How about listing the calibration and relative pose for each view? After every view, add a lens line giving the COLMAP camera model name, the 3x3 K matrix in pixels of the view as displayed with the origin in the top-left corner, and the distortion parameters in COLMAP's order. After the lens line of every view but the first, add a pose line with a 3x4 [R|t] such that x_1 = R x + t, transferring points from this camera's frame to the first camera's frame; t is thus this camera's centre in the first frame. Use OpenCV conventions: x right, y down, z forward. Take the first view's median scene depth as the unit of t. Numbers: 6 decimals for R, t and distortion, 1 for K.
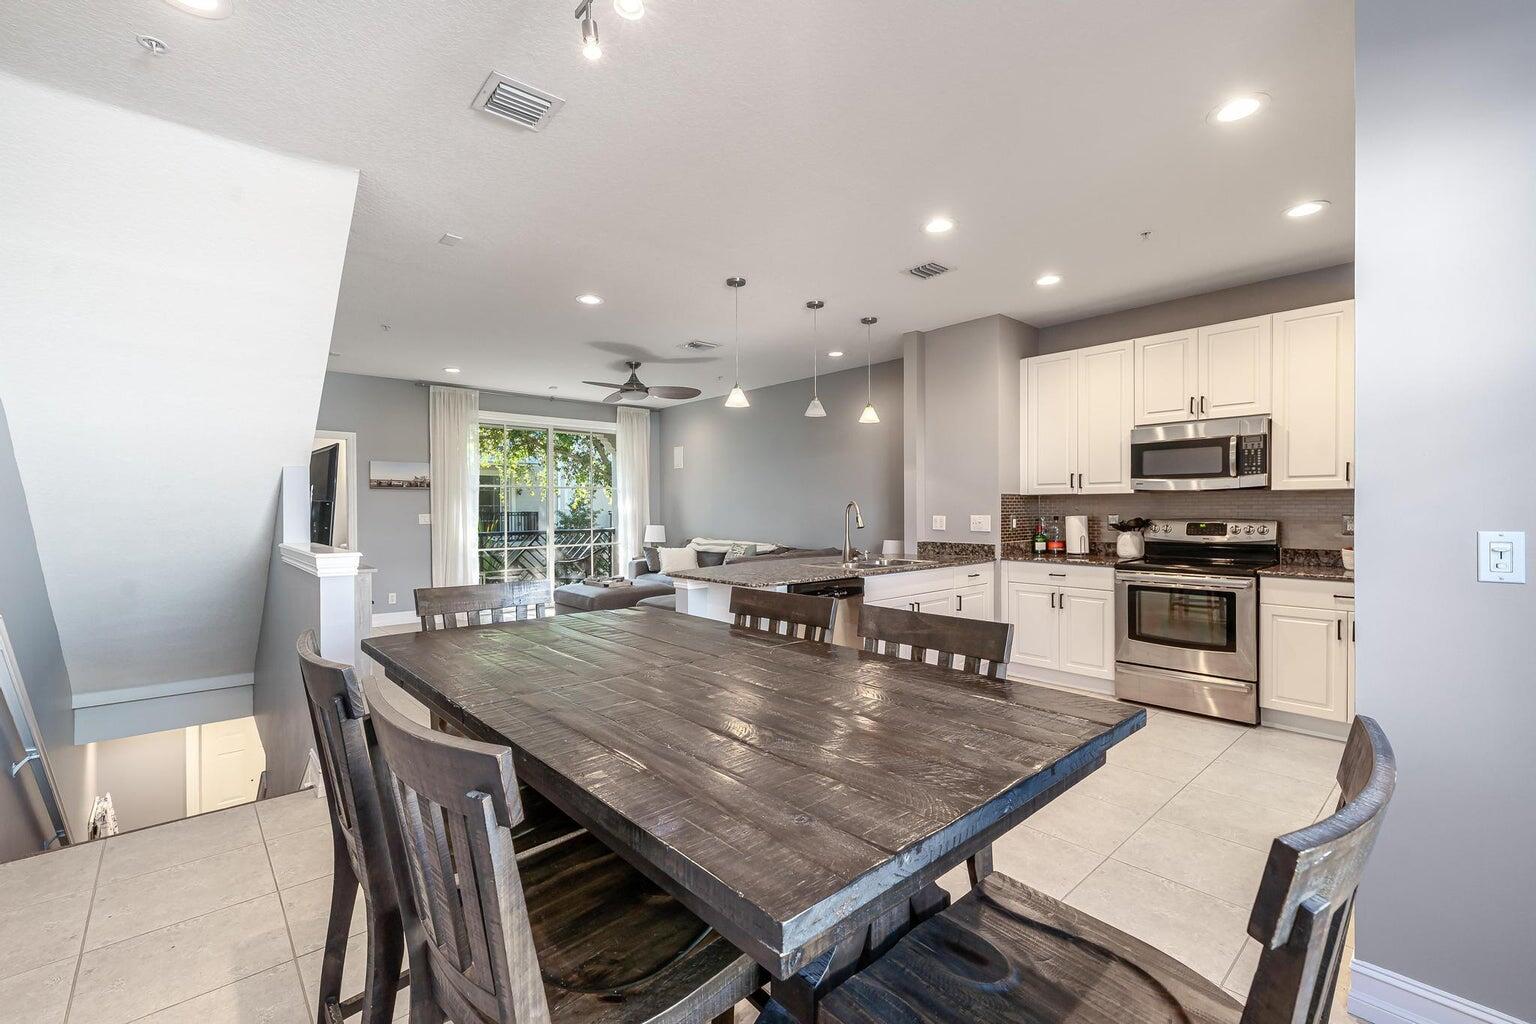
lens RADIAL K [[650.0, 0, 764.0], [0, 650.0, 510.8], [0, 0, 1]] dist [-0.002424, 0.000420]
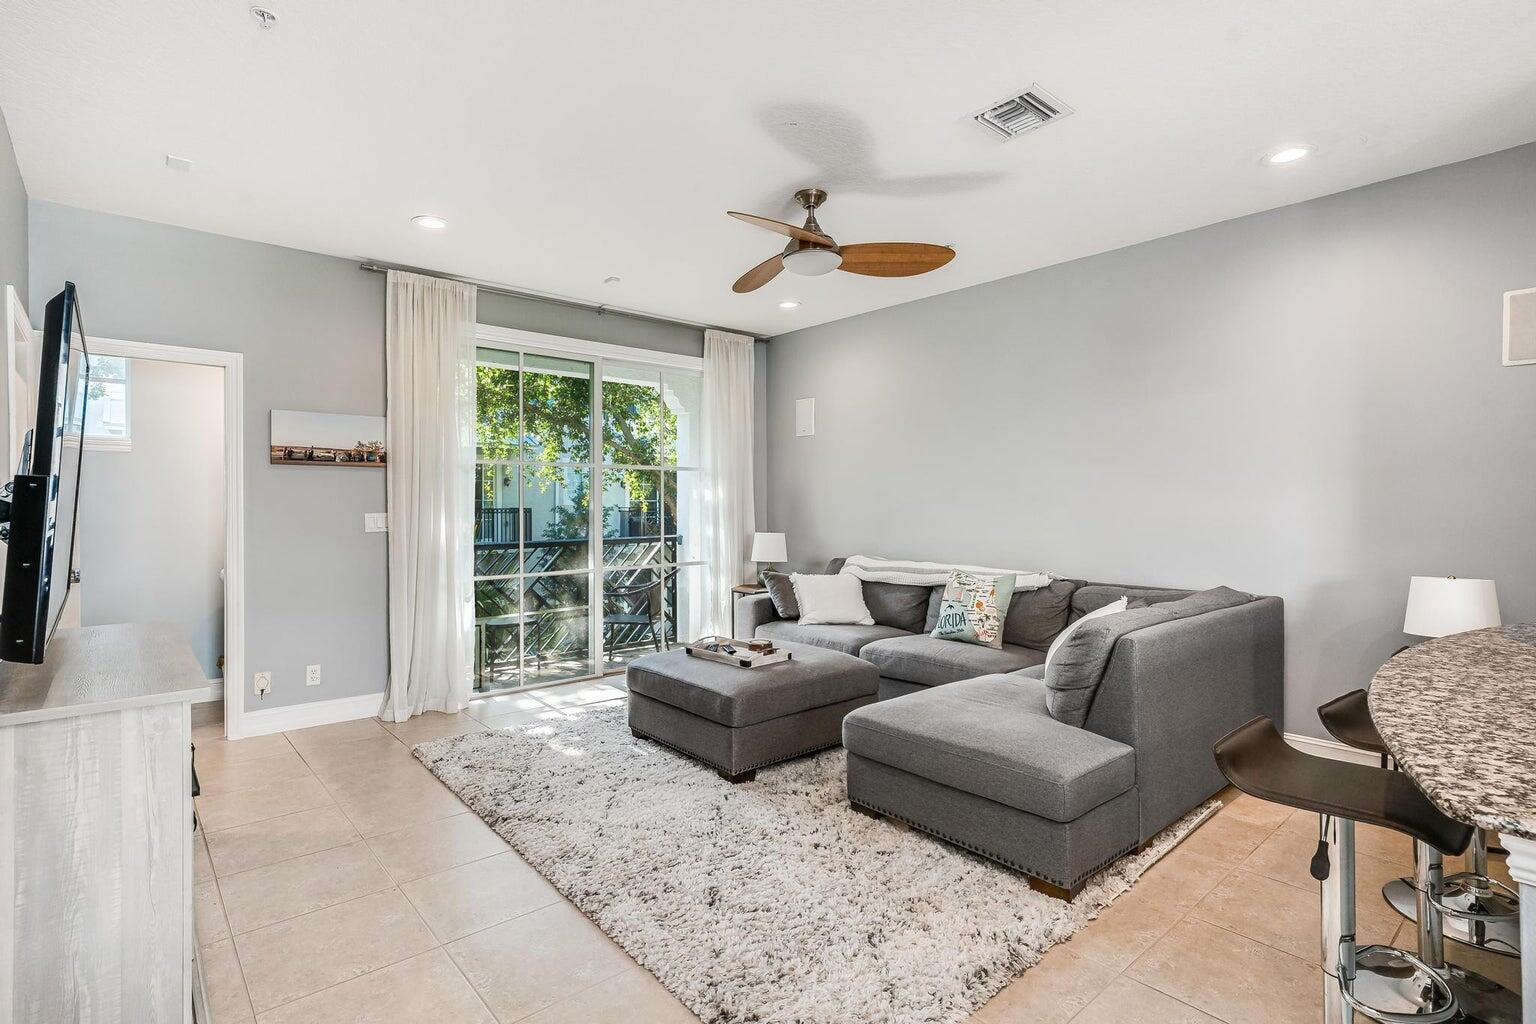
lens RADIAL K [[775.9, 0, 763.0], [0, 775.9, 505.4], [0, 0, 1]] dist [-0.000762, -0.000266]
pose [[0.999465, 0.002728, -0.032581, -0.283795], [-0.002794, 0.999994, -0.001993, -0.001099], [0.032576, 0.002083, 0.999467, 0.573695]]
